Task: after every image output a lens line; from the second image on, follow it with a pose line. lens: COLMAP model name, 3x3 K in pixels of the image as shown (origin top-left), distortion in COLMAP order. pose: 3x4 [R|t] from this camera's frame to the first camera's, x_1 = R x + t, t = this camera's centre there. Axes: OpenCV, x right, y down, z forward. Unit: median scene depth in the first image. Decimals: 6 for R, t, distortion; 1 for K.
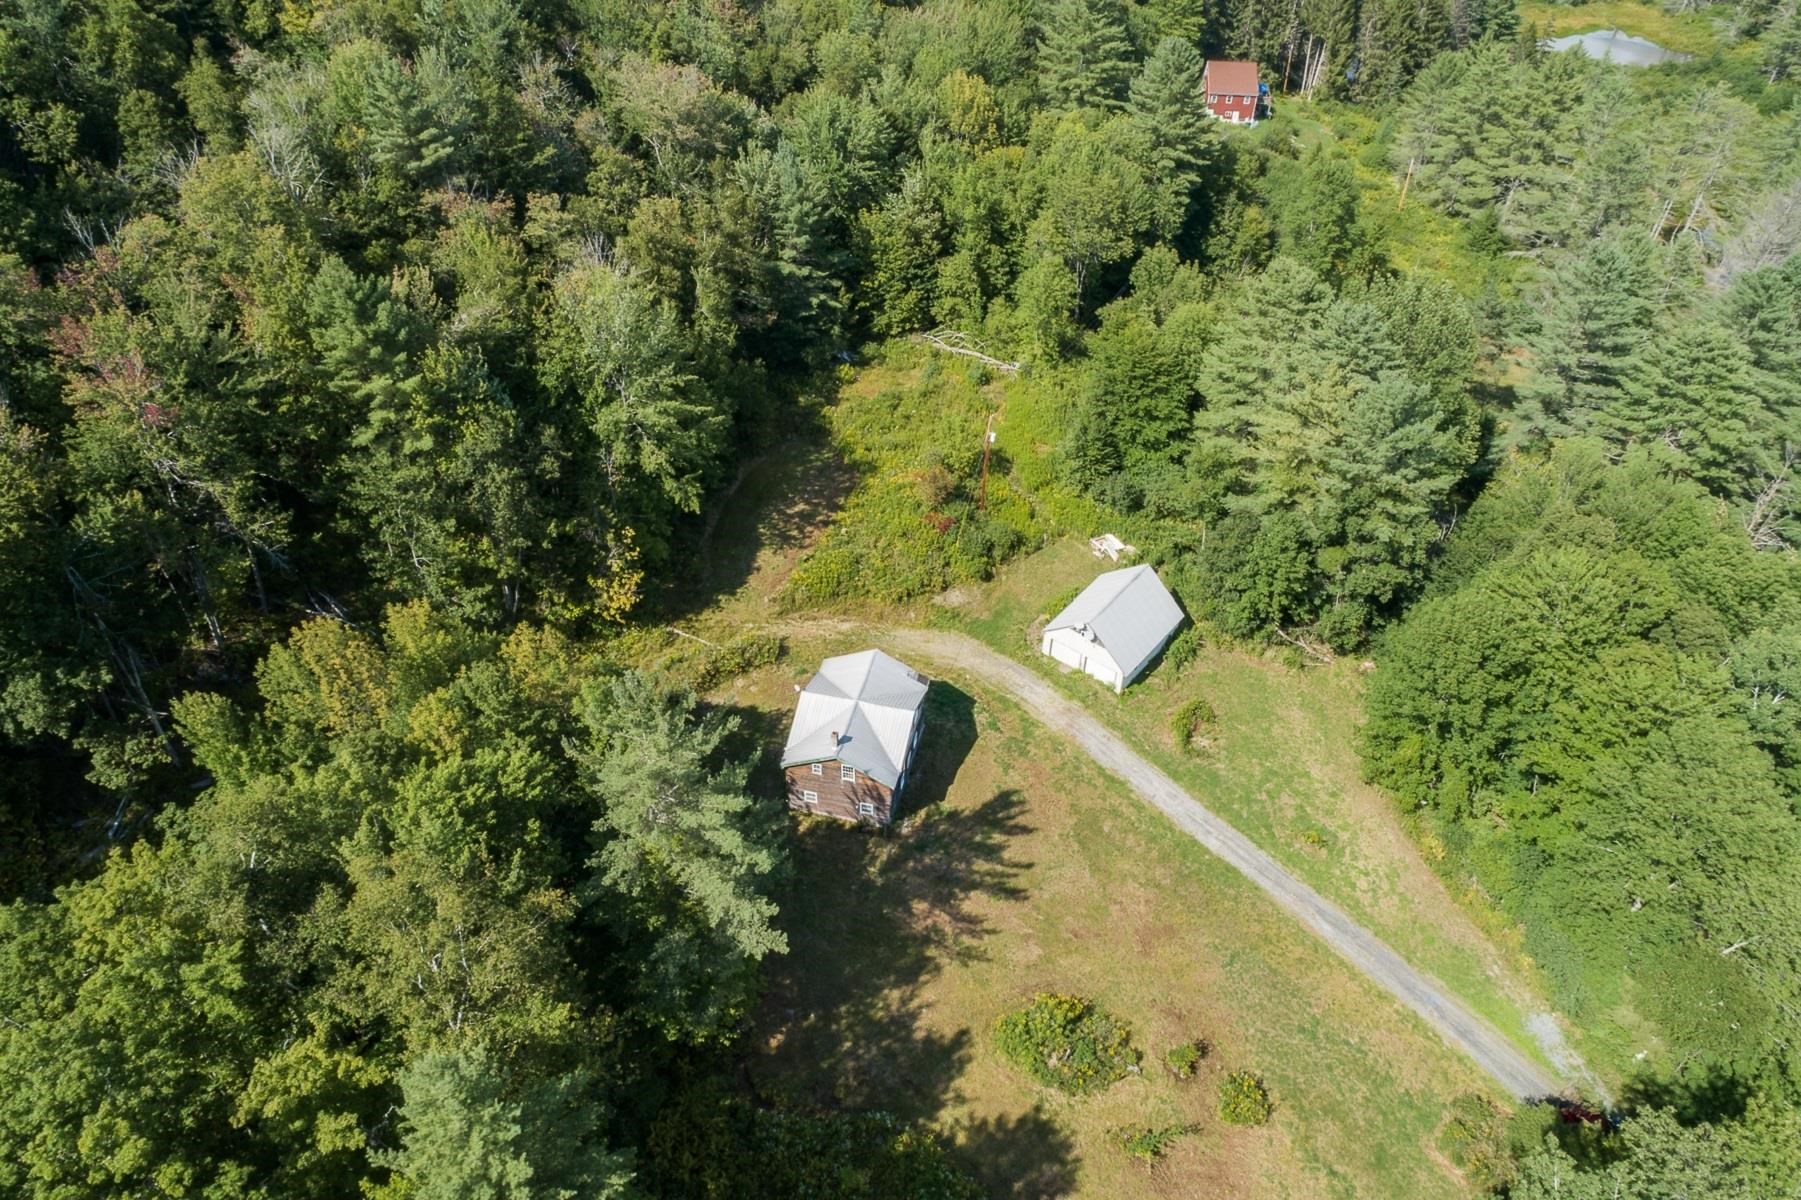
lens RADIAL K [[1207.4, 0, 900.5], [0, 1207.4, 600.0], [0, 0, 1]] dist [-0.031477, 0.000081]
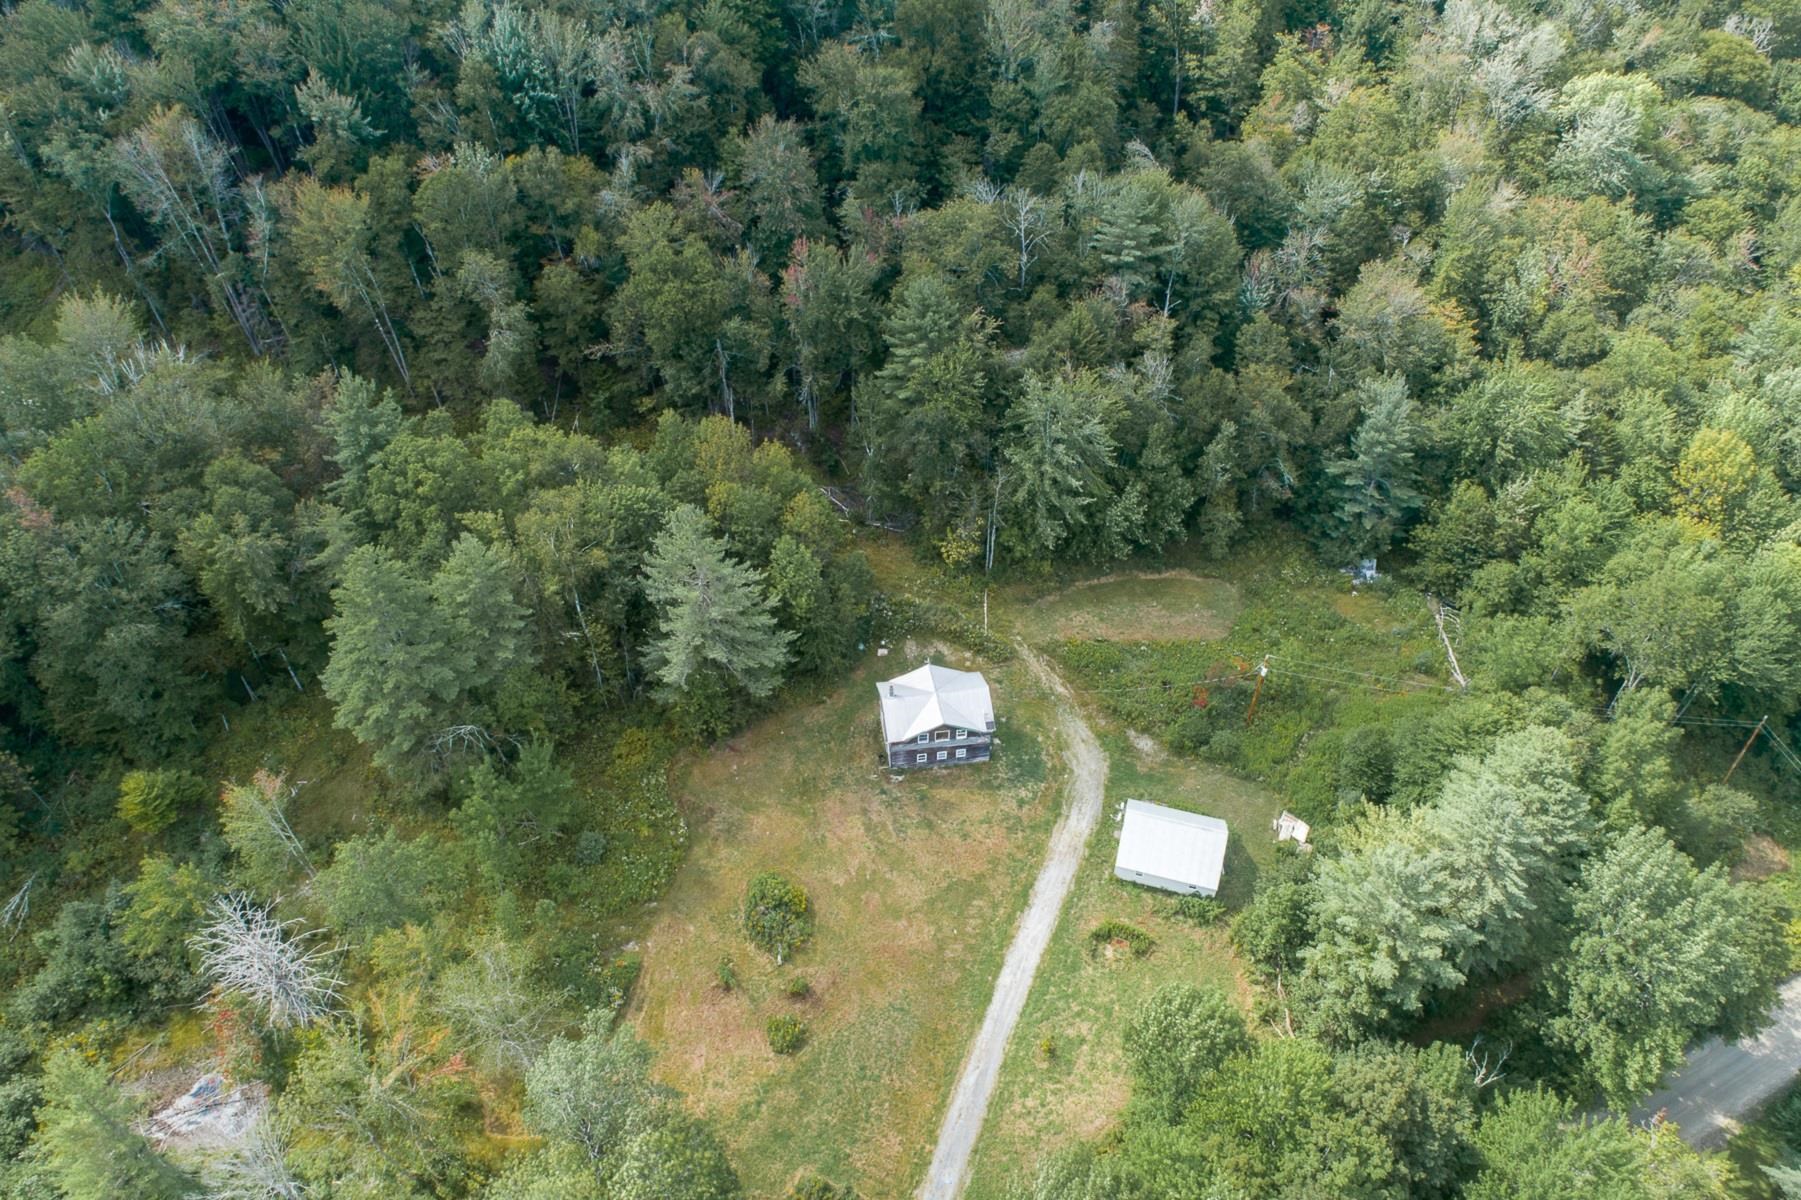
lens RADIAL K [[1207.4, 0, 900.5], [0, 1207.4, 600.0], [0, 0, 1]] dist [-0.031477, 0.000081]
pose [[0.355750, 0.586098, -0.727964, 0.847513], [-0.602665, 0.739201, 0.300627, -0.363423], [0.714308, 0.331770, 0.616192, 0.061330]]
